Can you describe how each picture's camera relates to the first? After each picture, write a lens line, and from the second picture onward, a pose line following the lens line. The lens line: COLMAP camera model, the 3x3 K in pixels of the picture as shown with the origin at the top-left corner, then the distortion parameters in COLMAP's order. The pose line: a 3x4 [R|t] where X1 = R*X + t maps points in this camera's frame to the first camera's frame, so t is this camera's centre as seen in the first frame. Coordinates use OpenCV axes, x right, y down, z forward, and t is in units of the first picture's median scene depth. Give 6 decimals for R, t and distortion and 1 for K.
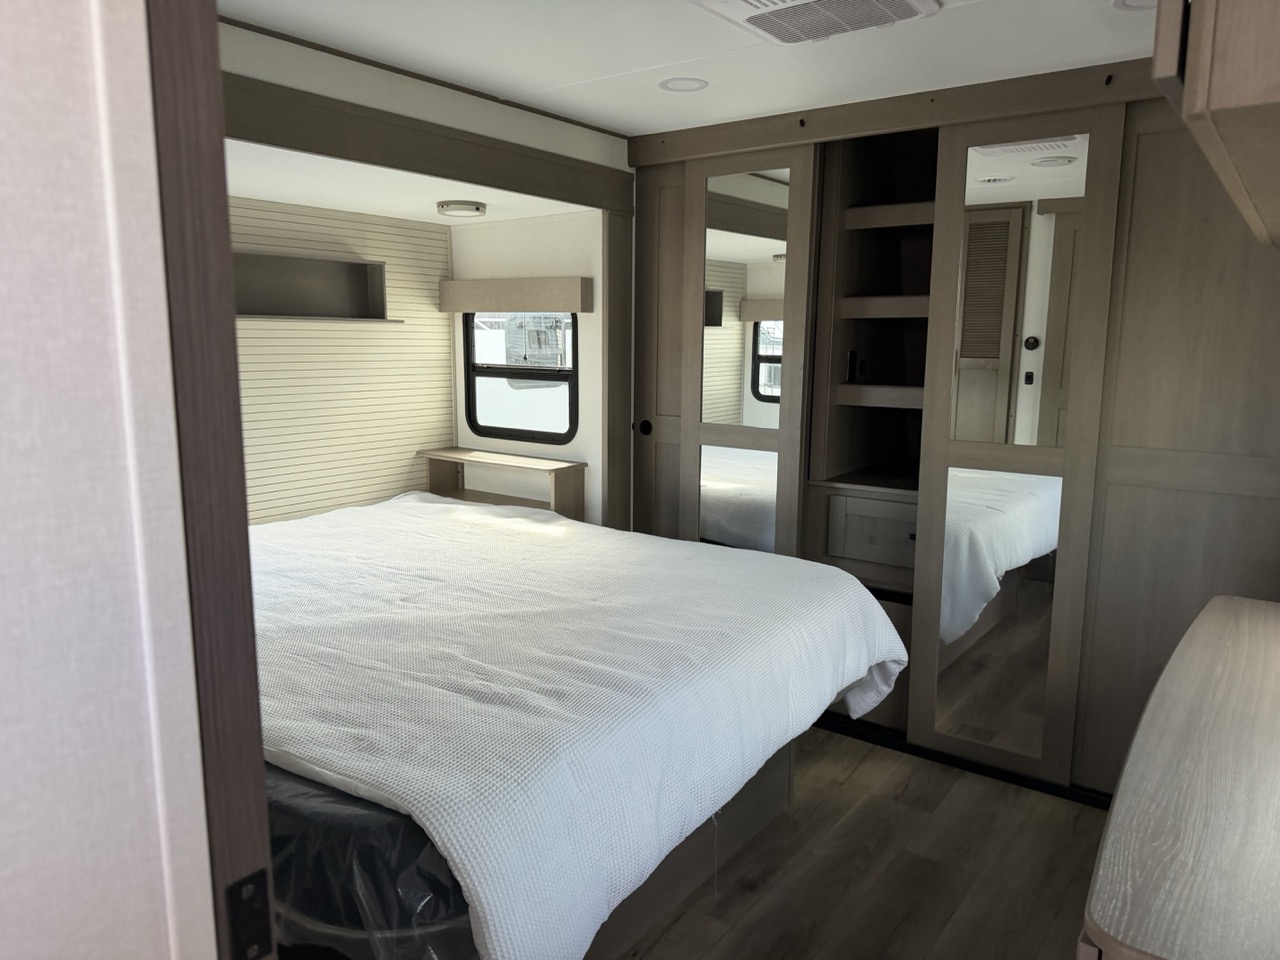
lens RADIAL K [[894.2, 0, 638.0], [0, 894.2, 488.0], [0, 0, 1]] dist [0.162937, -0.330231]
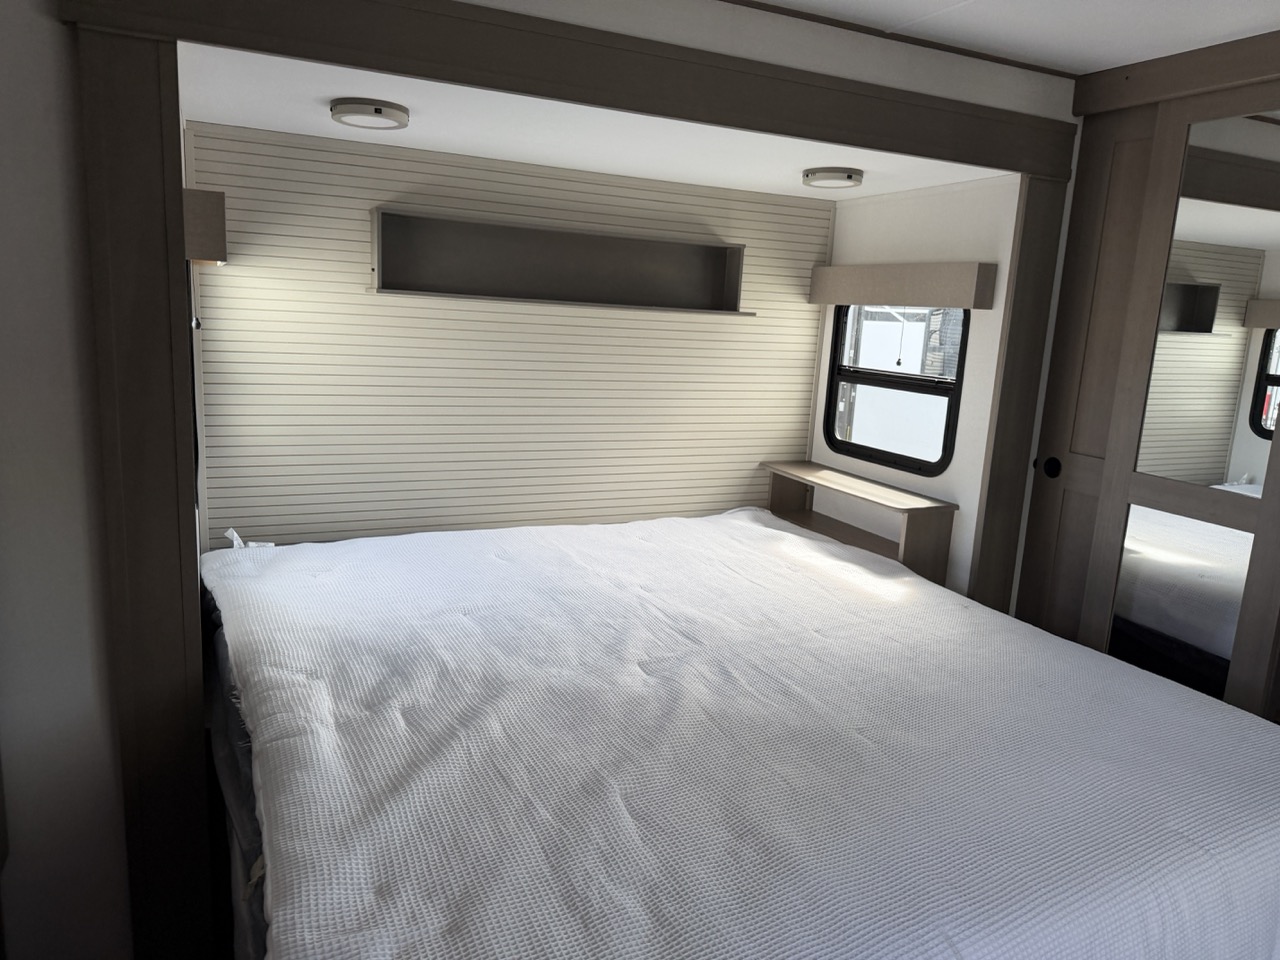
lens RADIAL K [[897.9, 0, 640.0], [0, 897.9, 480.8], [0, 0, 1]] dist [0.086595, -0.123601]
pose [[0.881208, 0.127192, -0.455296, 0.053698], [-0.124033, 0.991590, 0.036950, -0.043264], [0.456167, 0.023911, 0.889573, 0.186723]]
